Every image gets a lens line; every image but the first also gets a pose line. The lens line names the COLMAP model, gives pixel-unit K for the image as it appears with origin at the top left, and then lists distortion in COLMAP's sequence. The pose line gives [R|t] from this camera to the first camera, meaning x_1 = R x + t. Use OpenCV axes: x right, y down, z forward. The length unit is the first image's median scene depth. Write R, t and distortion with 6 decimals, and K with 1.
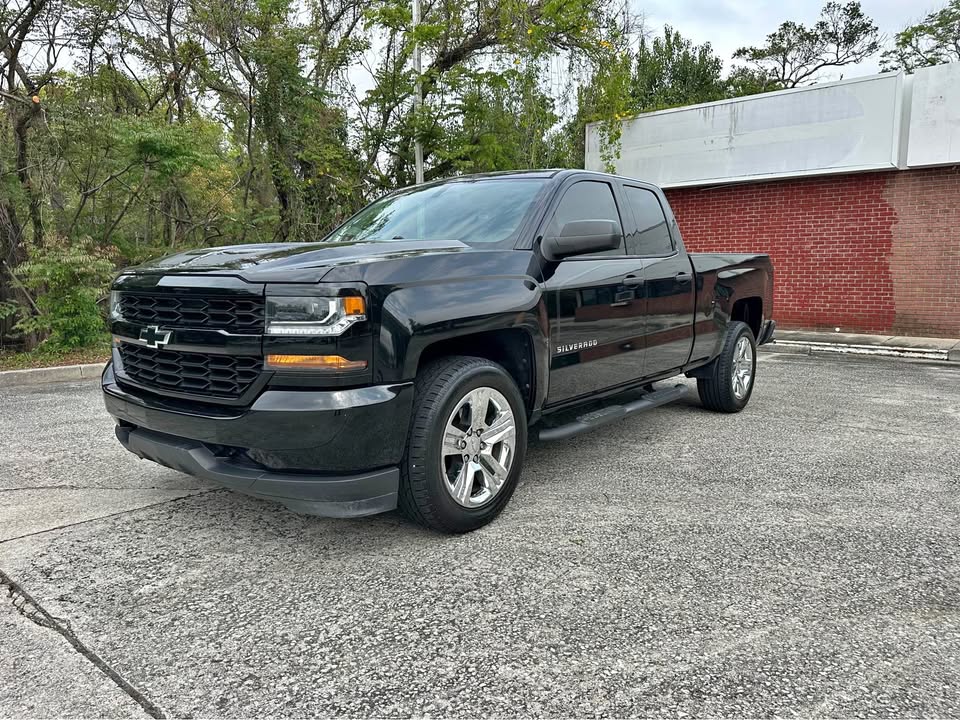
lens RADIAL K [[766.6, 0, 480.0], [0, 766.6, 360.0], [0, 0, 1]] dist [-0.004639, -0.006034]
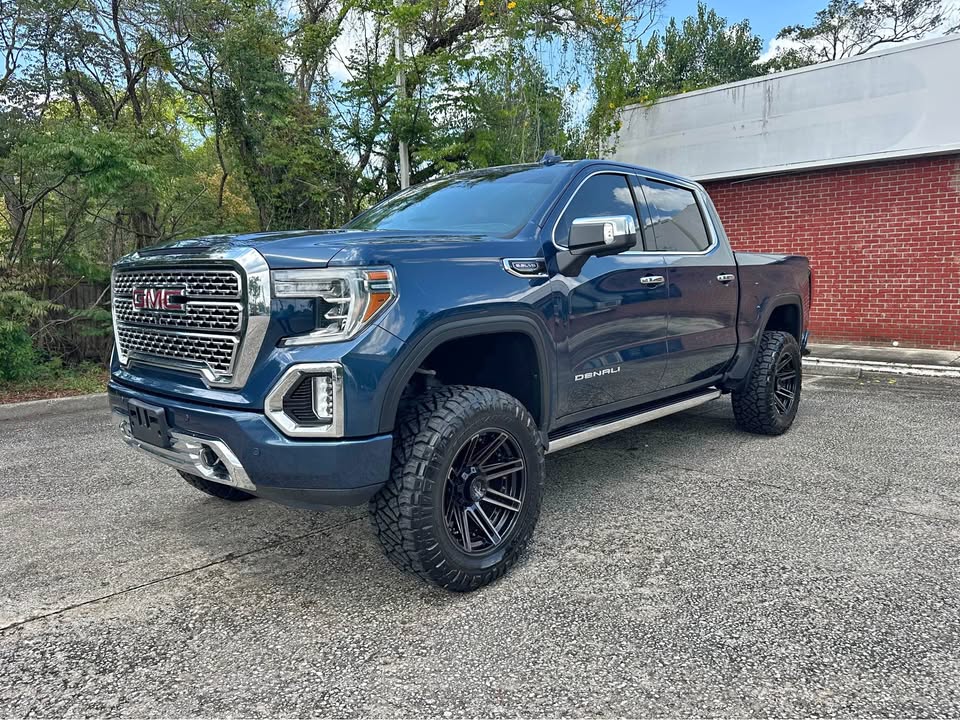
lens RADIAL K [[726.3, 0, 480.0], [0, 726.3, 360.0], [0, 0, 1]] dist [-0.007220, -0.004621]
pose [[0.996038, -0.010383, -0.088315, 0.078242], [0.011357, 0.999880, 0.010531, -0.034425], [0.088195, -0.011492, 0.996037, 0.158440]]
